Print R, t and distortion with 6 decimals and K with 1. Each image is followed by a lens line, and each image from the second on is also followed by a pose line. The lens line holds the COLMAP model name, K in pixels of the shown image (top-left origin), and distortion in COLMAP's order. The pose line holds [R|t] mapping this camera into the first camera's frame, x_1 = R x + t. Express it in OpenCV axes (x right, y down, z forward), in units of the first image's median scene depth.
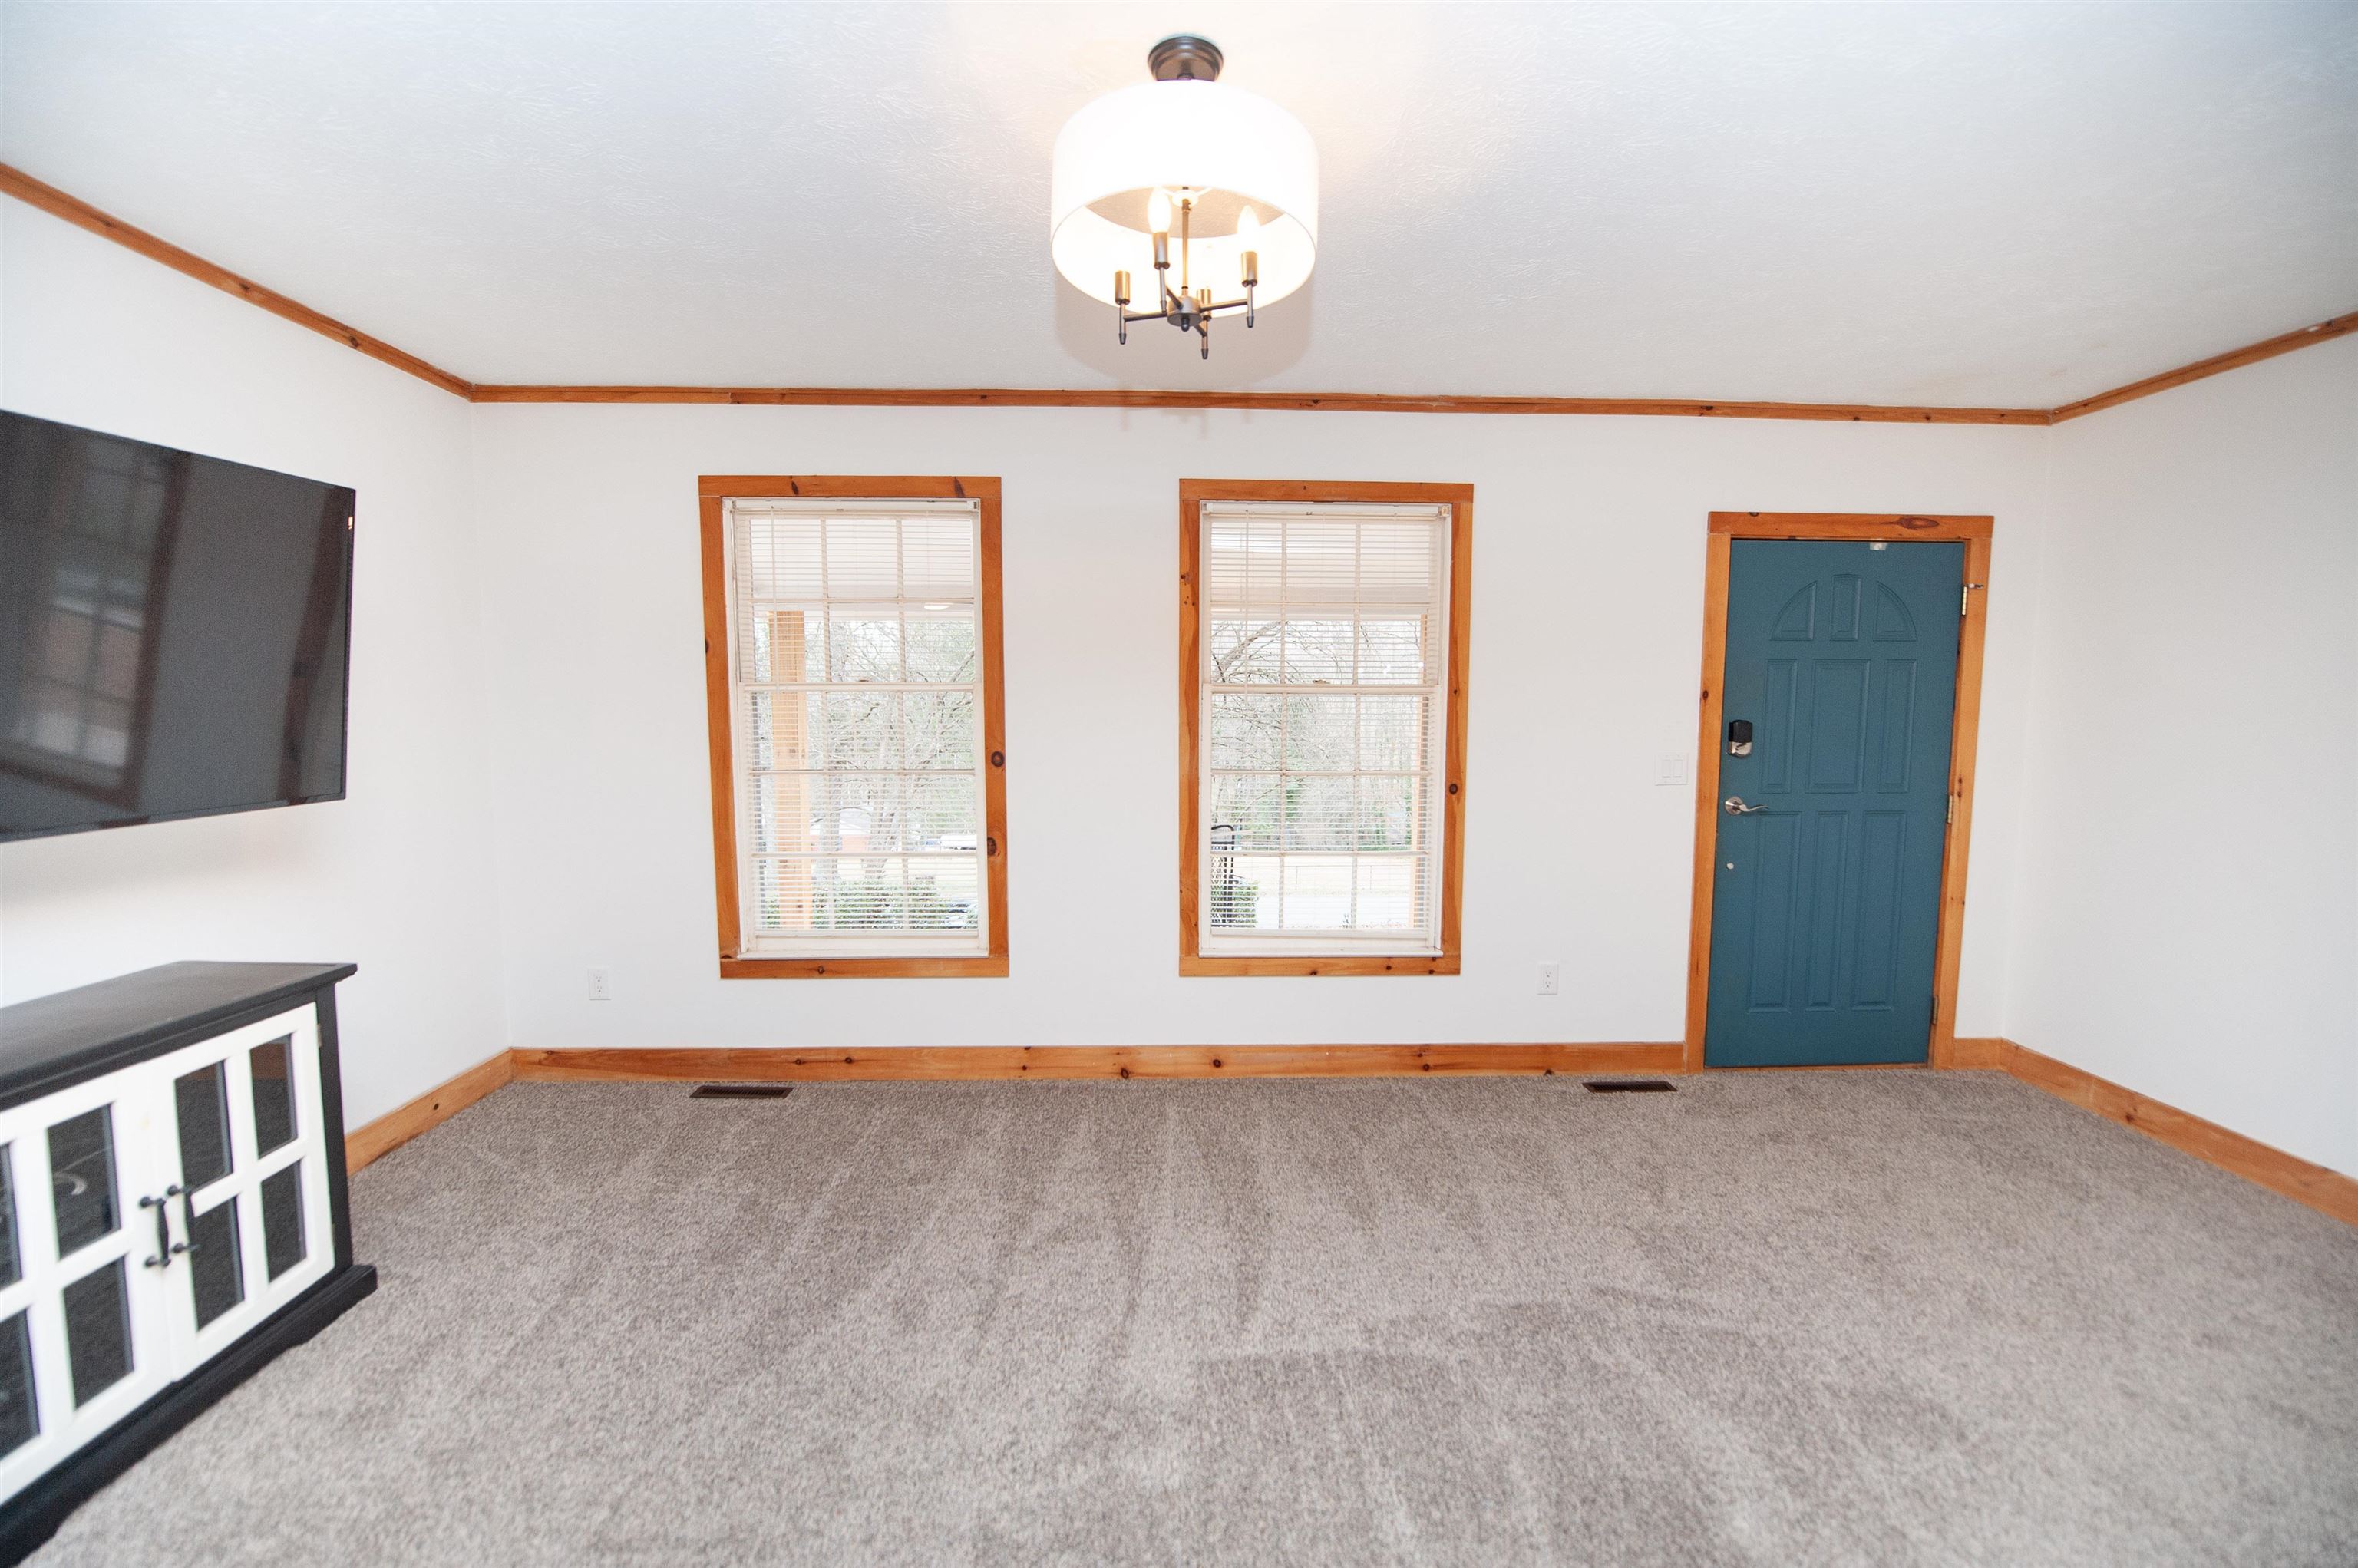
lens RADIAL K [[937.9, 0, 1180.5], [0, 937.9, 791.5], [0, 0, 1]] dist [-0.016824, -0.003520]
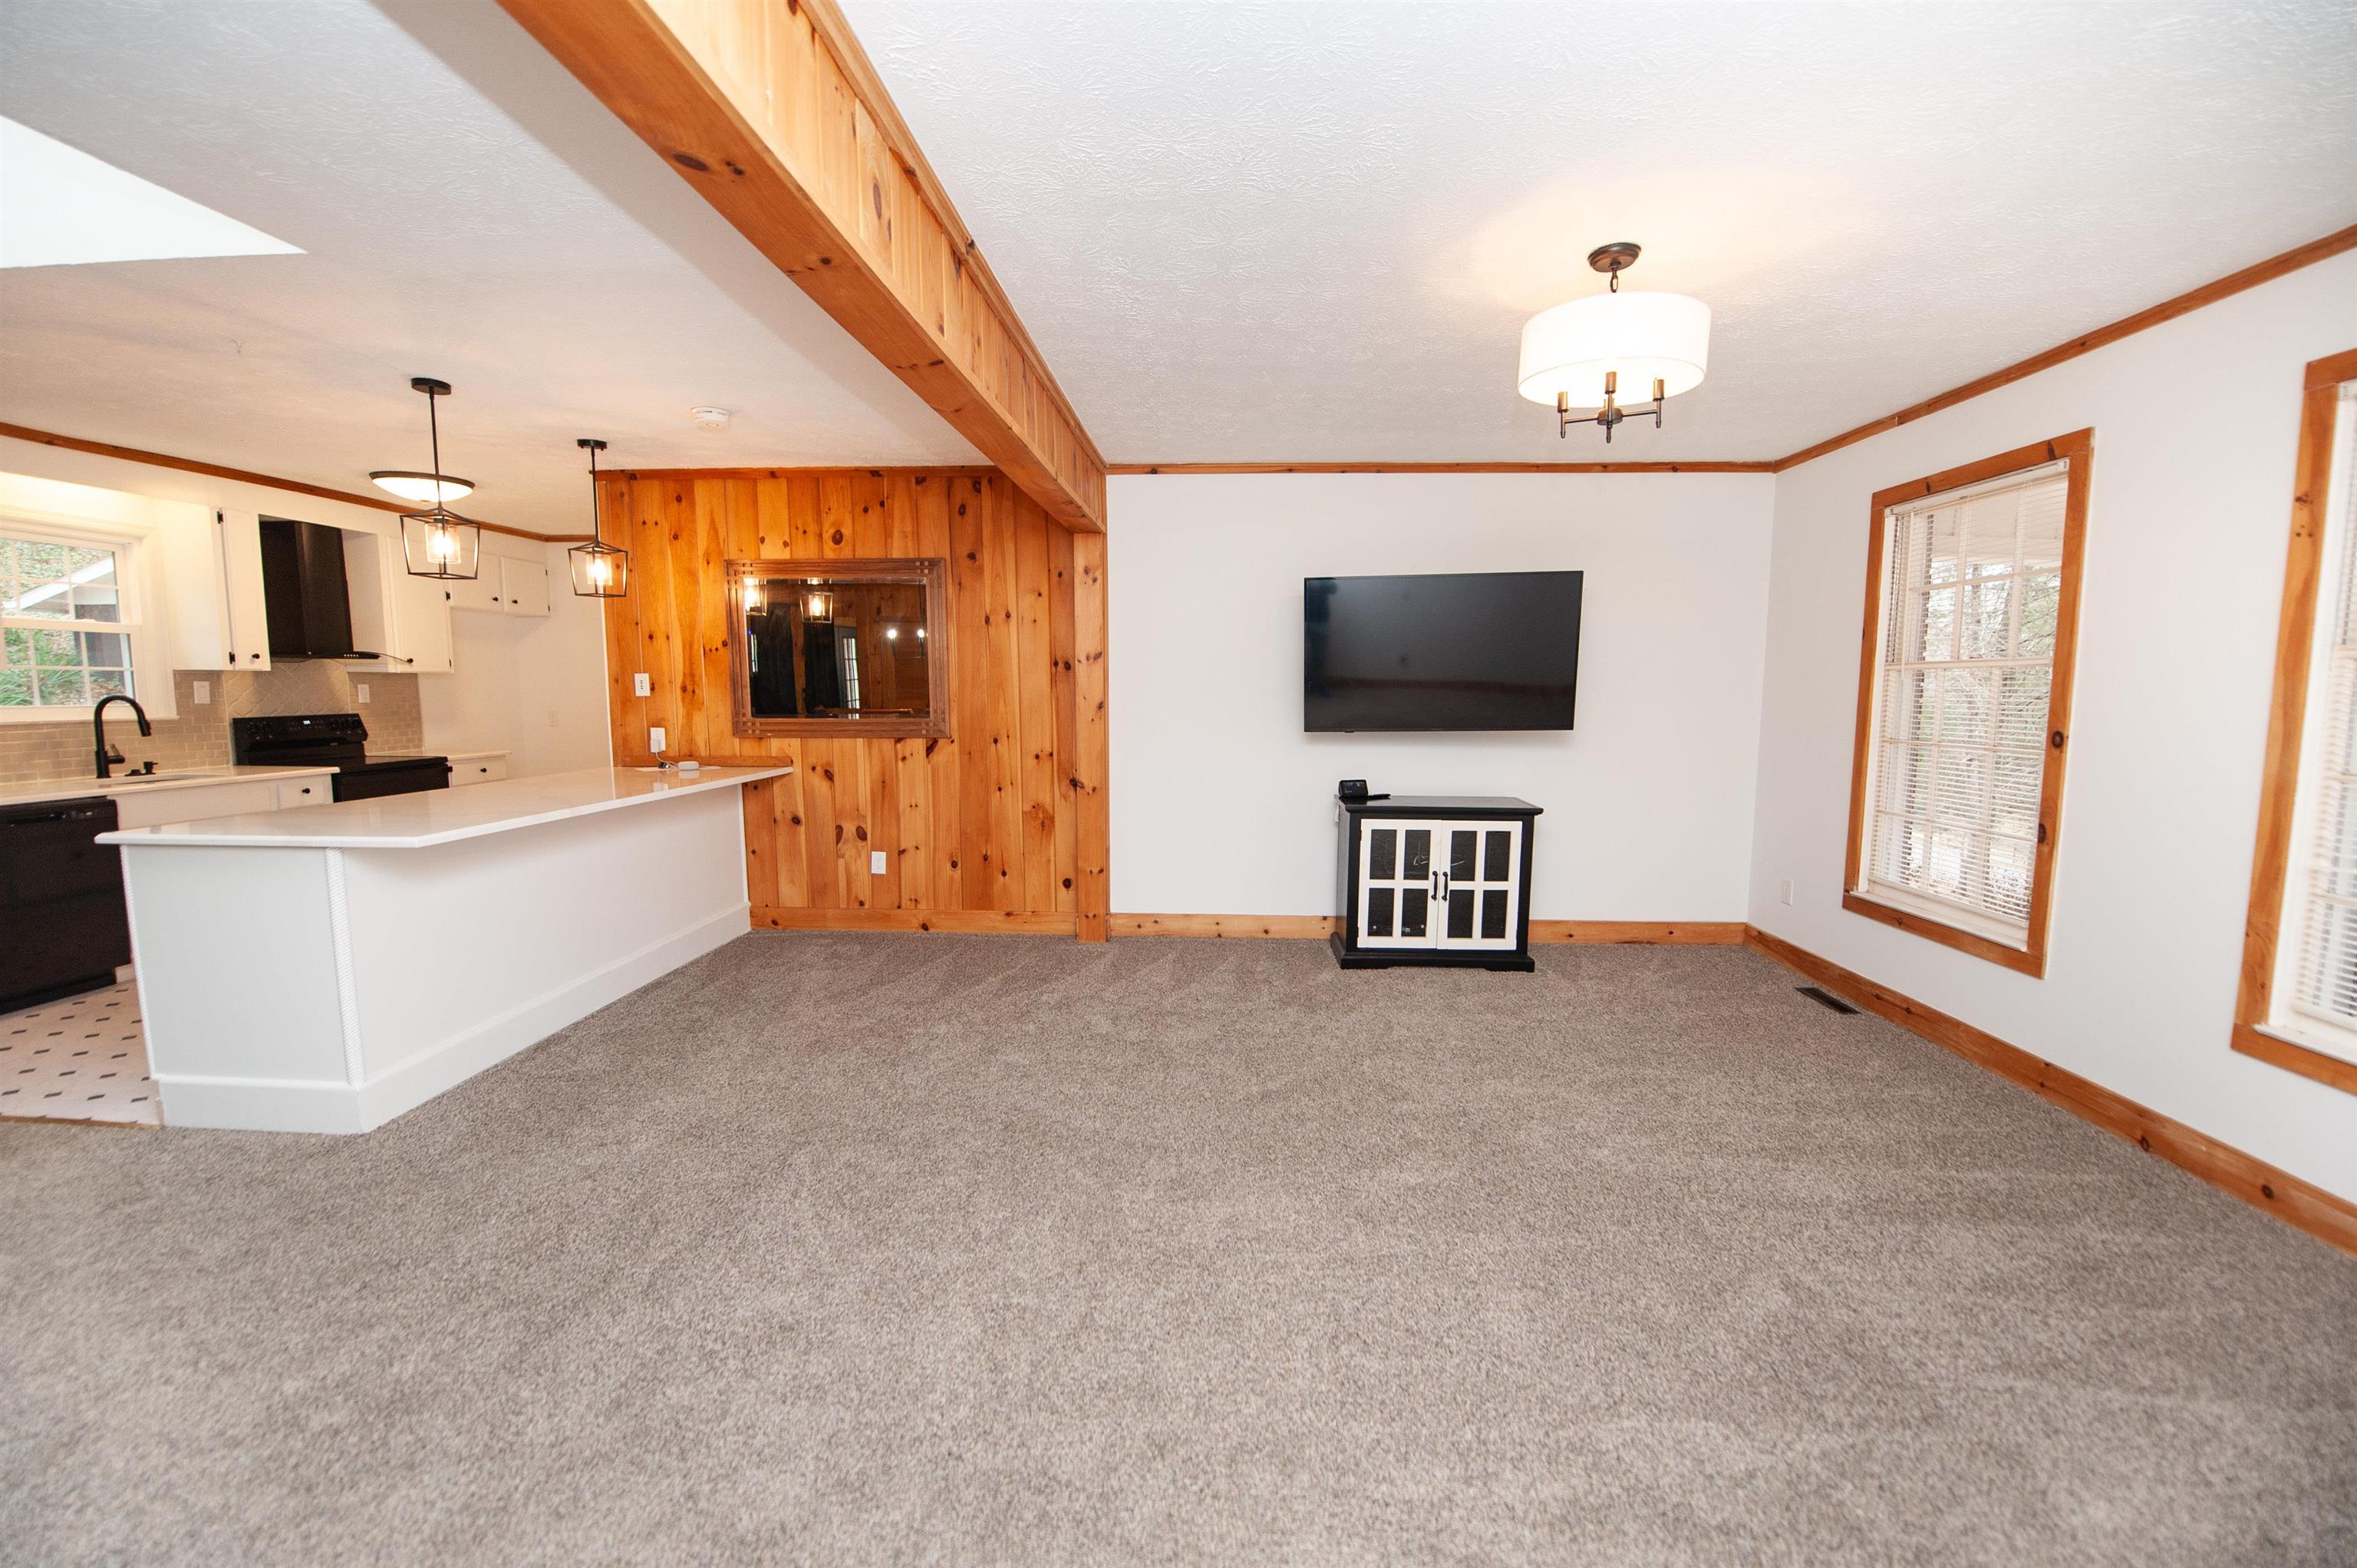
lens RADIAL K [[941.9, 0, 1185.8], [0, 941.9, 793.9], [0, 0, 1]] dist [-0.022074, -0.000708]
pose [[-0.075037, 0.108903, -0.991216, 0.765886], [-0.092416, 0.988981, 0.115653, -0.007883], [0.992889, 0.100282, -0.064146, 0.218544]]
